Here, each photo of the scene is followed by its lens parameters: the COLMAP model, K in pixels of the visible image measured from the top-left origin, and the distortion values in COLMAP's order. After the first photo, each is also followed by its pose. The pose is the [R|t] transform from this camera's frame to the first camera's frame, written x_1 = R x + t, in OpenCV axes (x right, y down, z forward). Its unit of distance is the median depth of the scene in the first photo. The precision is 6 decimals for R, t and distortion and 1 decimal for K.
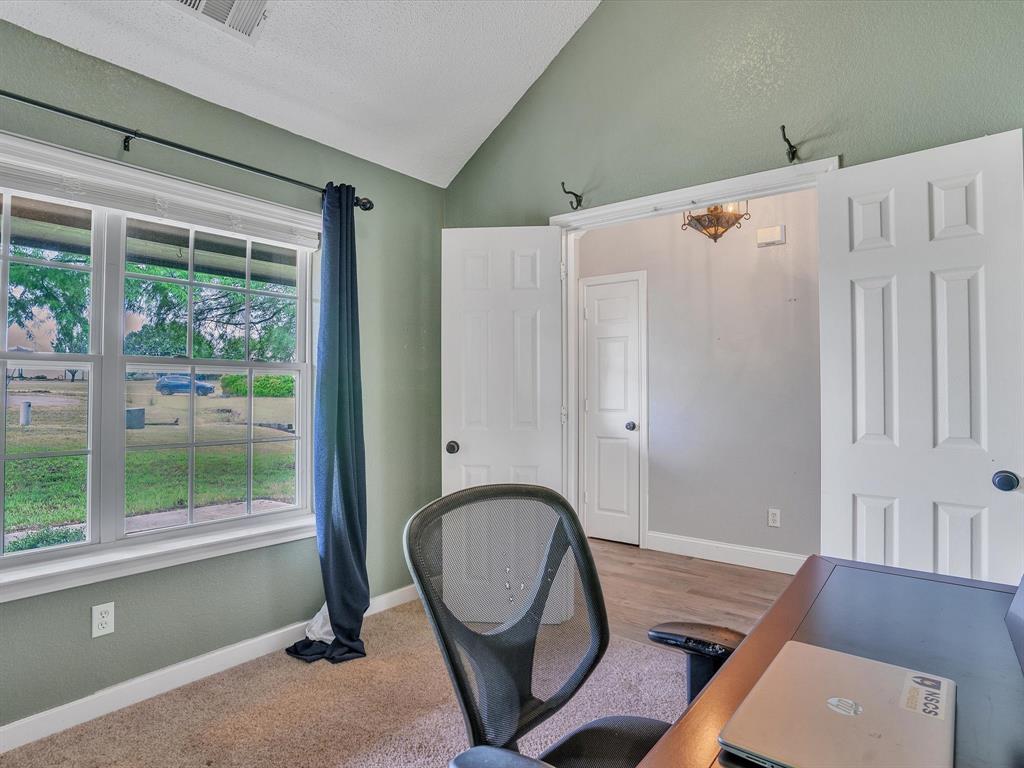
lens RADIAL K [[590.6, 0, 512.0], [0, 590.6, 384.0], [0, 0, 1]] dist [-0.041090, 0.001937]
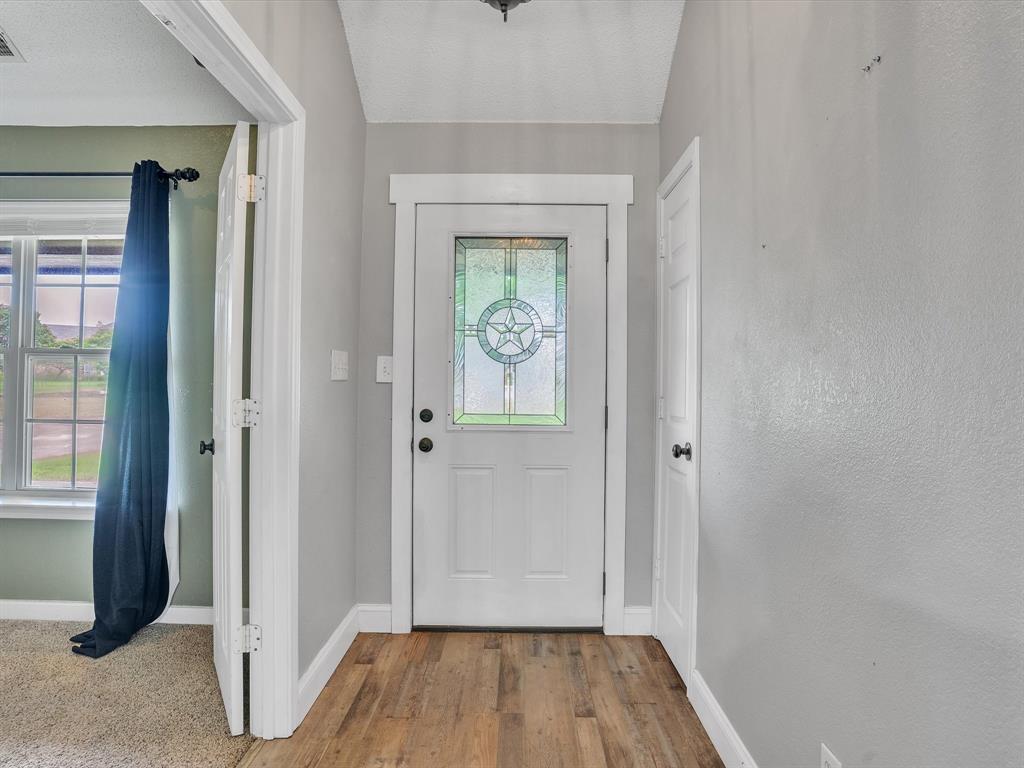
lens RADIAL K [[590.6, 0, 512.0], [0, 590.6, 384.0], [0, 0, 1]] dist [-0.041090, 0.001937]
pose [[0.598396, 0.000044, -0.801201, 0.892955], [-0.002429, 0.999996, -0.001760, 0.026173], [0.801197, 0.002999, 0.598393, 0.995403]]
